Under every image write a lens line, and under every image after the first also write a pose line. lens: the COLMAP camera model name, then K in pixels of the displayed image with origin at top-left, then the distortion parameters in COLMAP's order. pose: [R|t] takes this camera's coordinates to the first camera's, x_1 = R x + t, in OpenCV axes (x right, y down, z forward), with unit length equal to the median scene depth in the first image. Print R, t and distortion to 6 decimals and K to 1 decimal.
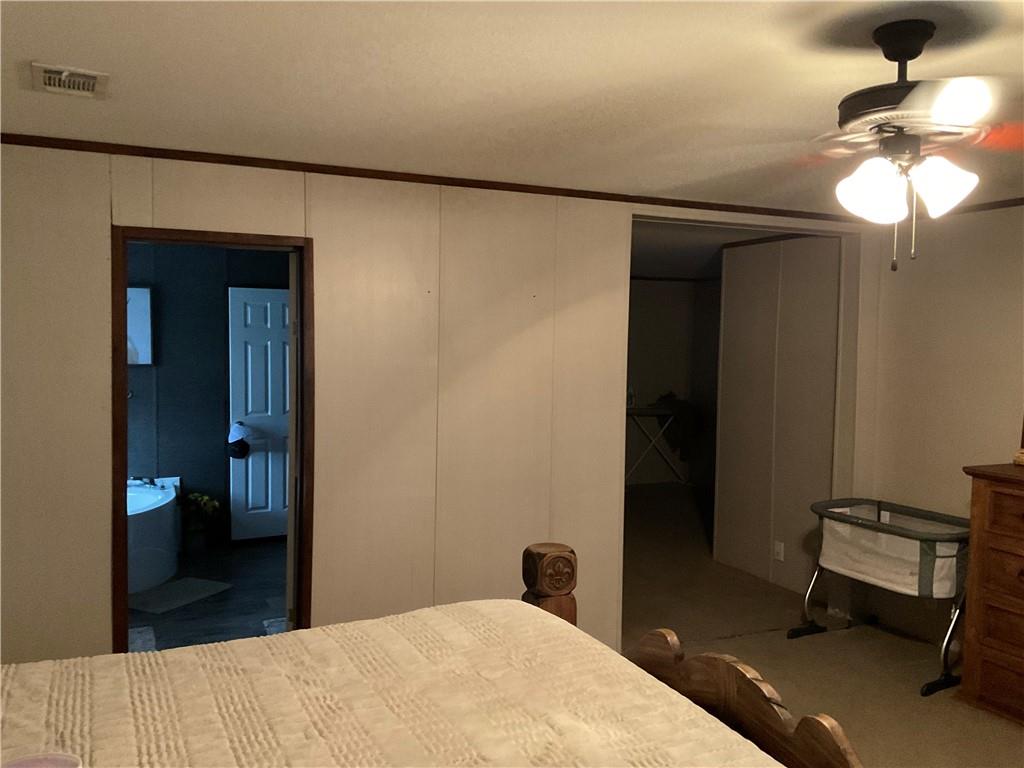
lens RADIAL K [[852.3, 0, 503.2], [0, 852.3, 374.7], [0, 0, 1]] dist [0.059691, -0.103660]
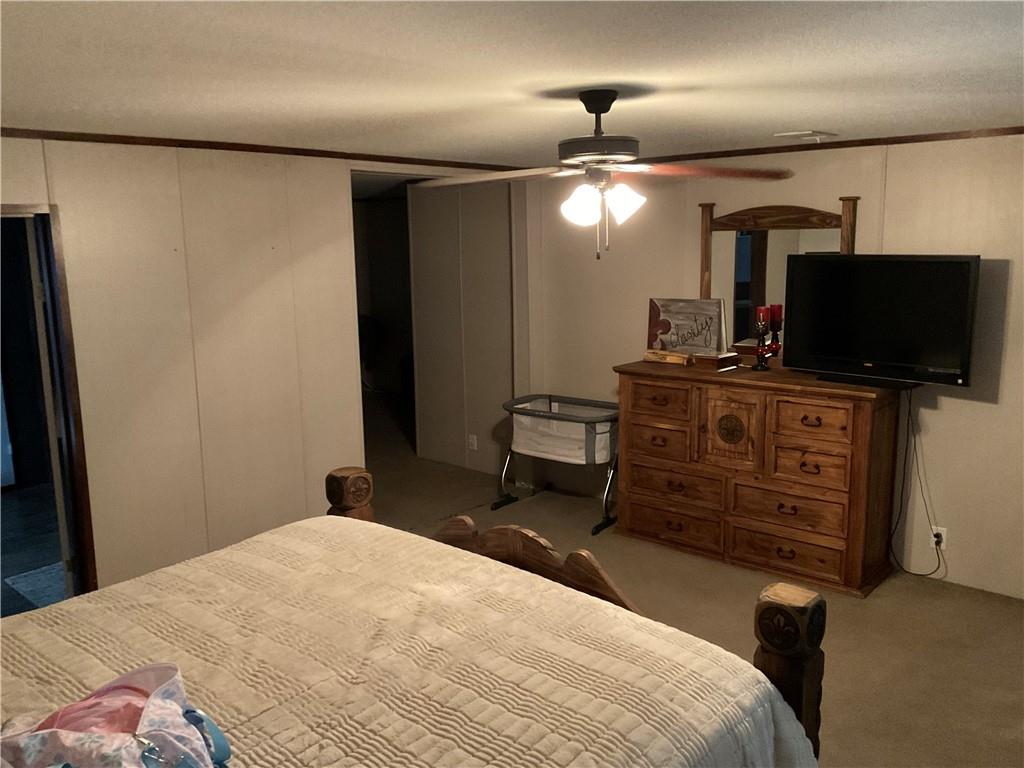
lens RADIAL K [[852.3, 0, 516.4], [0, 852.3, 382.4], [0, 0, 1]] dist [0.059691, -0.103660]
pose [[0.908424, -0.101207, 0.405613, -0.153412], [0.049188, 0.989390, 0.136705, -0.060621], [-0.415145, -0.104234, 0.903764, -0.158474]]
